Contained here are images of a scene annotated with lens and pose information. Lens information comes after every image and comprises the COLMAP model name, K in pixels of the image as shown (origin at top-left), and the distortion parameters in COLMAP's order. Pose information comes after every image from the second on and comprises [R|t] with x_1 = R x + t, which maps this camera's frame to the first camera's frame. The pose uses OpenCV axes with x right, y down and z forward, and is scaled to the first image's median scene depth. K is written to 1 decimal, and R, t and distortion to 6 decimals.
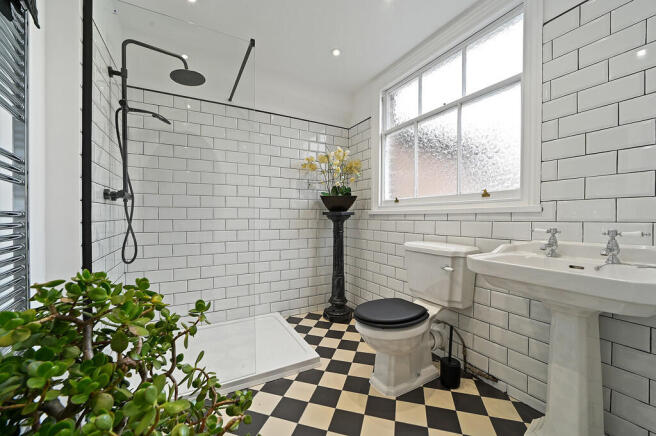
lens RADIAL K [[258.3, 0, 327.6], [0, 258.3, 219.8], [0, 0, 1]] dist [-0.023303, 0.001708]
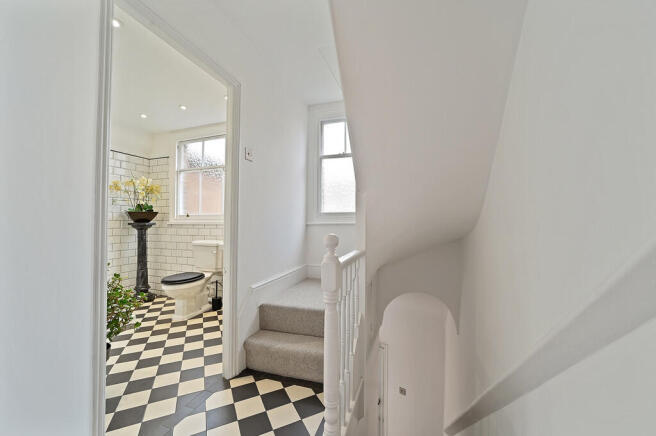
lens RADIAL K [[258.3, 0, 326.9], [0, 258.3, 220.5], [0, 0, 1]] dist [-0.023303, 0.001708]
pose [[0.739153, -0.002028, 0.673535, -0.146375], [0.012910, 0.999854, -0.011157, -0.015489], [-0.673414, 0.016942, 0.739072, -0.664980]]
